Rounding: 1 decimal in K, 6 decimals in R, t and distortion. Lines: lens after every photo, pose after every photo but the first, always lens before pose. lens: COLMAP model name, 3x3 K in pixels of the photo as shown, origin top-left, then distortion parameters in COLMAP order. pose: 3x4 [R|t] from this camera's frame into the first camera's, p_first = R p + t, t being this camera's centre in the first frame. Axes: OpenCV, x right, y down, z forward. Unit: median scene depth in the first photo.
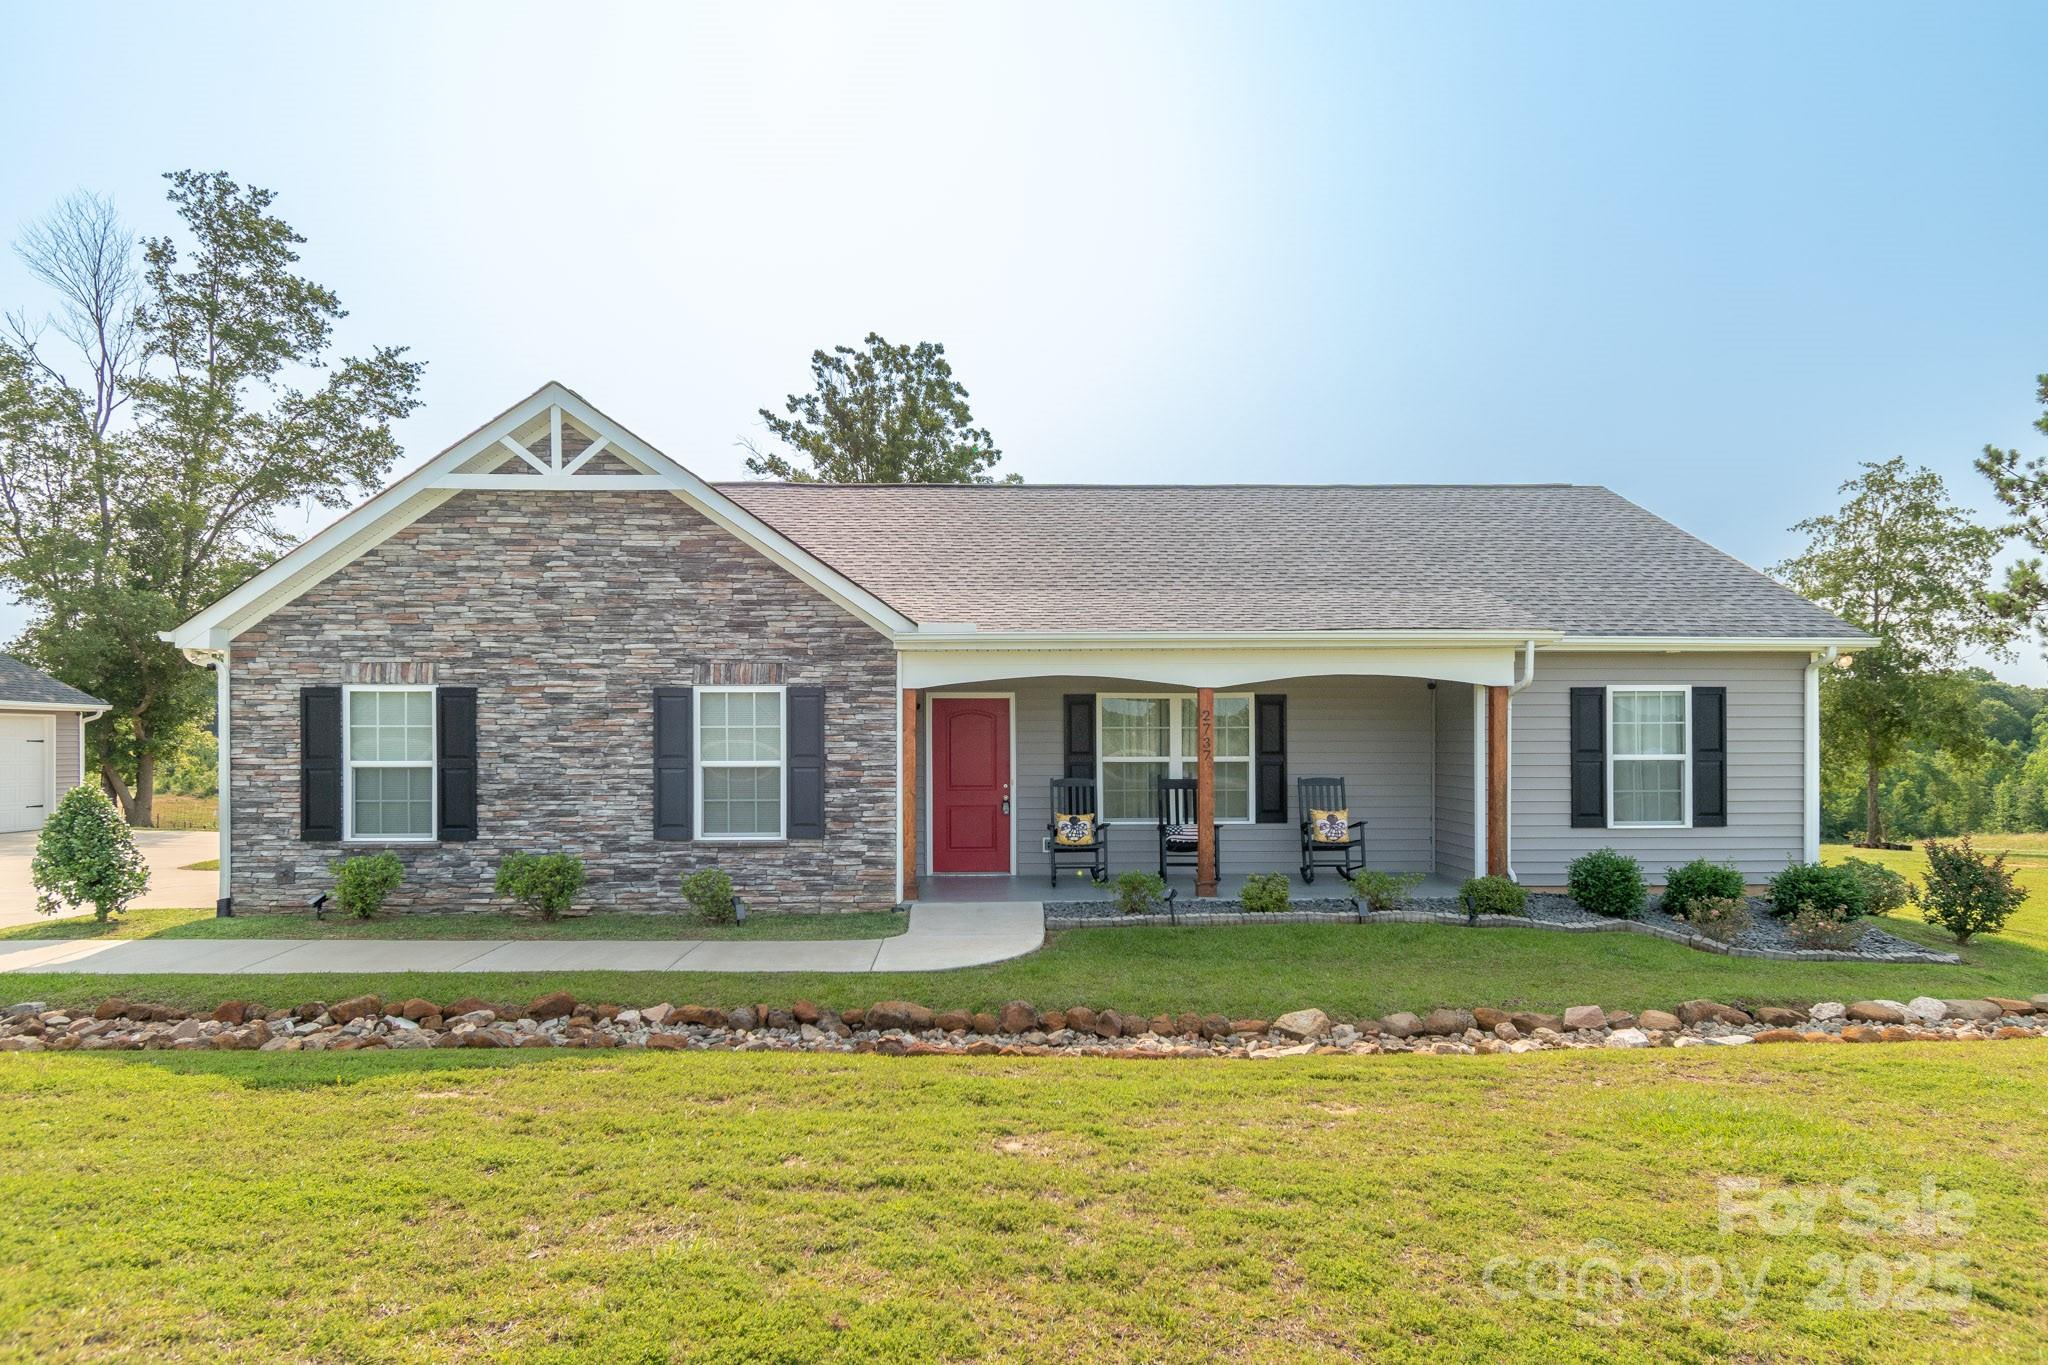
lens RADIAL K [[1146.1, 0, 1024.2], [0, 1146.1, 721.3], [0, 0, 1]] dist [0.006828, 0.000882]
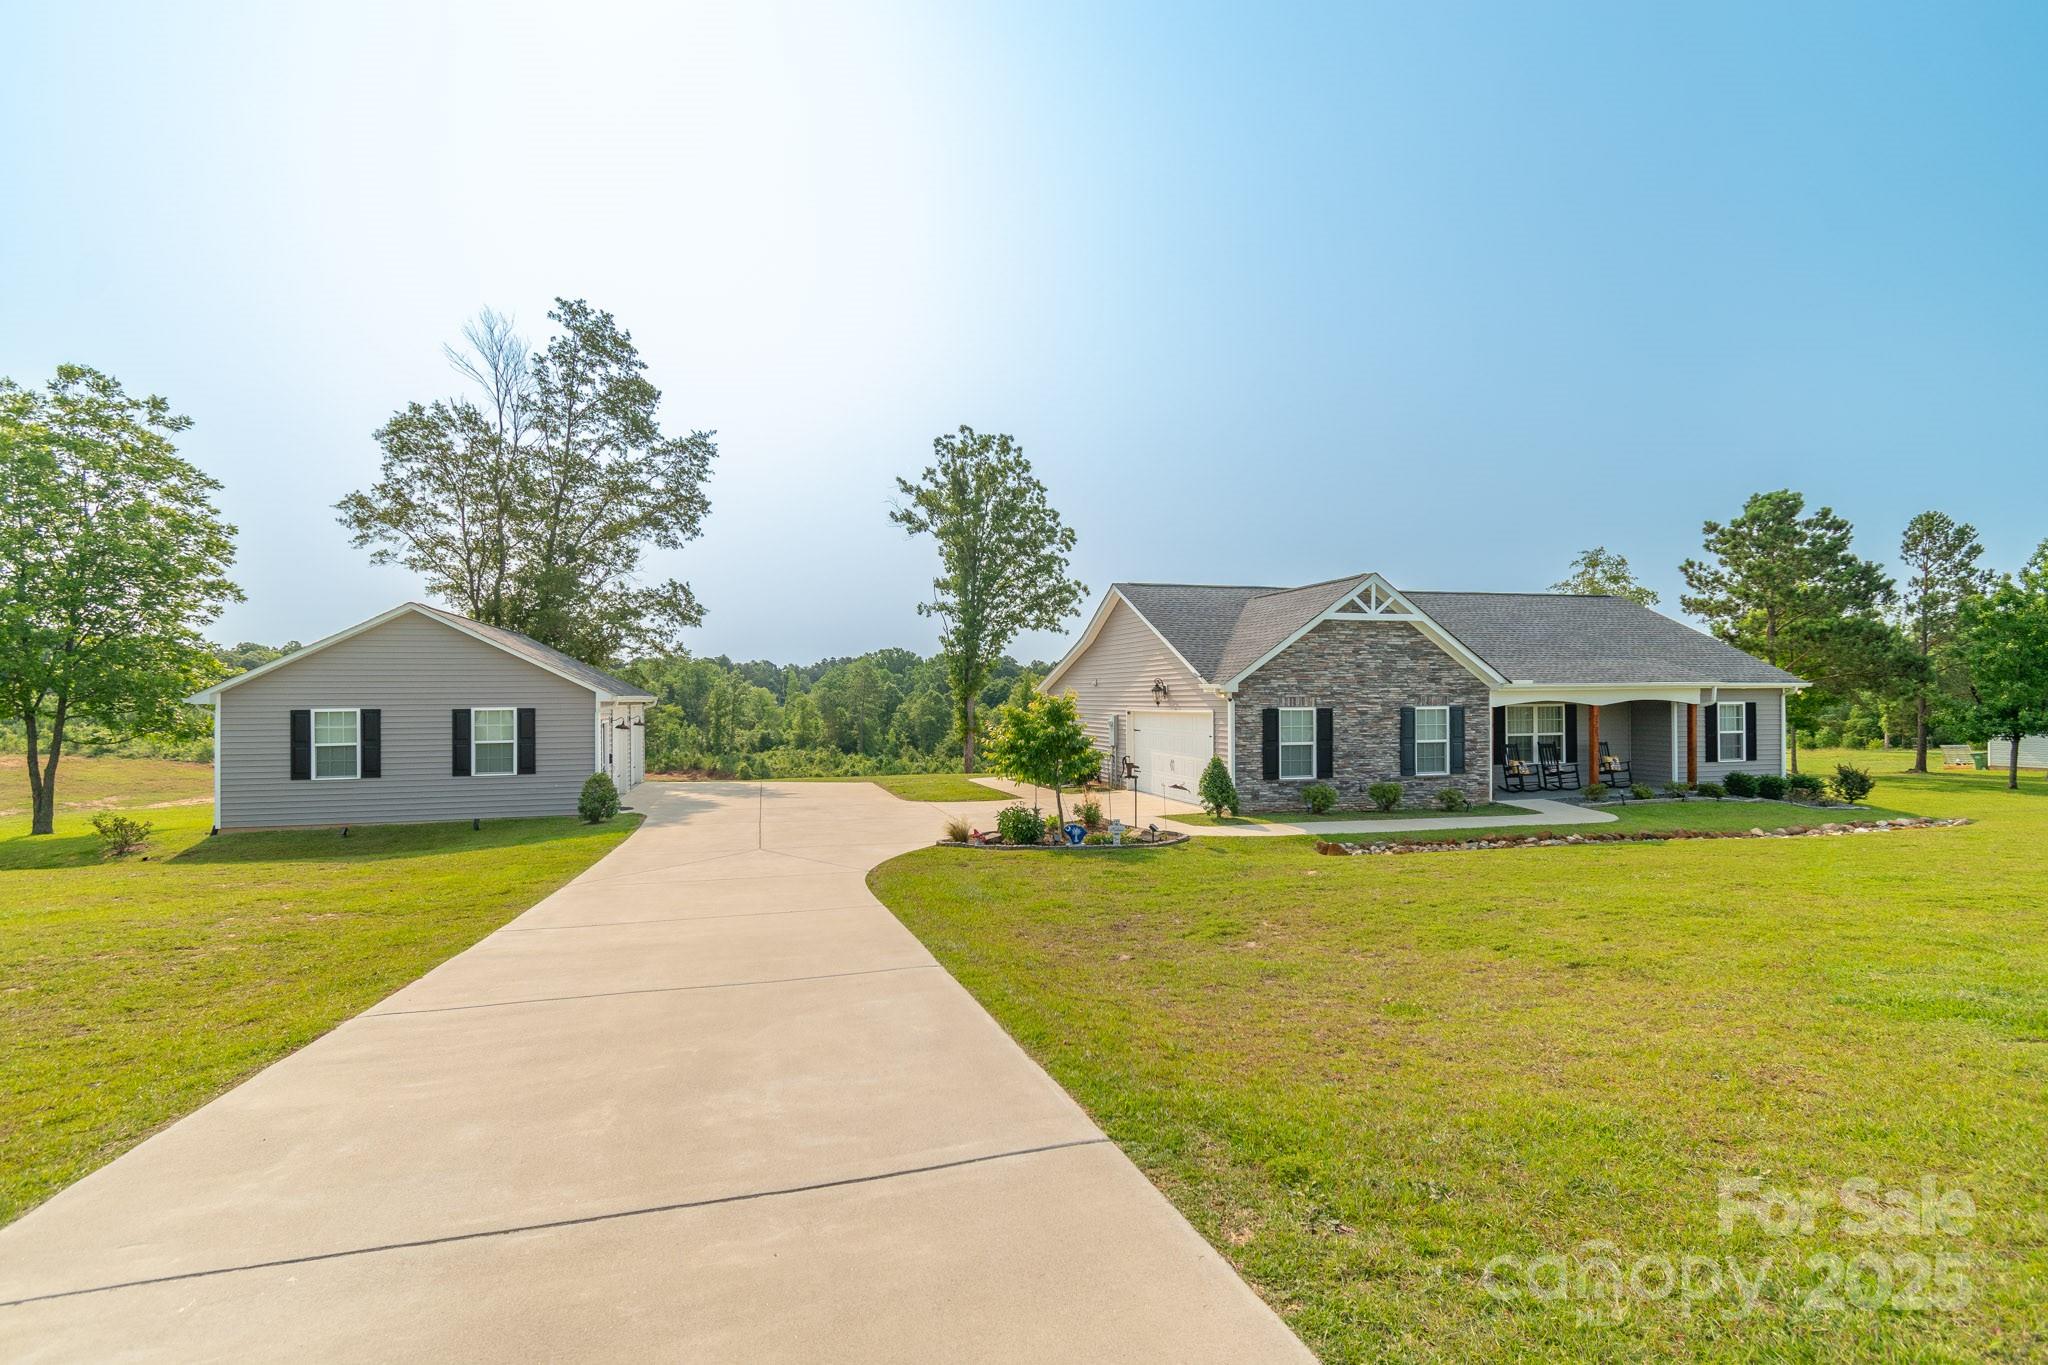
lens RADIAL K [[930.7, 0, 1024.0], [0, 930.7, 682.5], [0, 0, 1]] dist [0.015205, 0.000090]
pose [[0.970215, 0.000004, 0.242247, -1.473426], [0.000408, 0.999999, -0.001651, -0.075589], [-0.242246, 0.001700, 0.970213, -0.585108]]
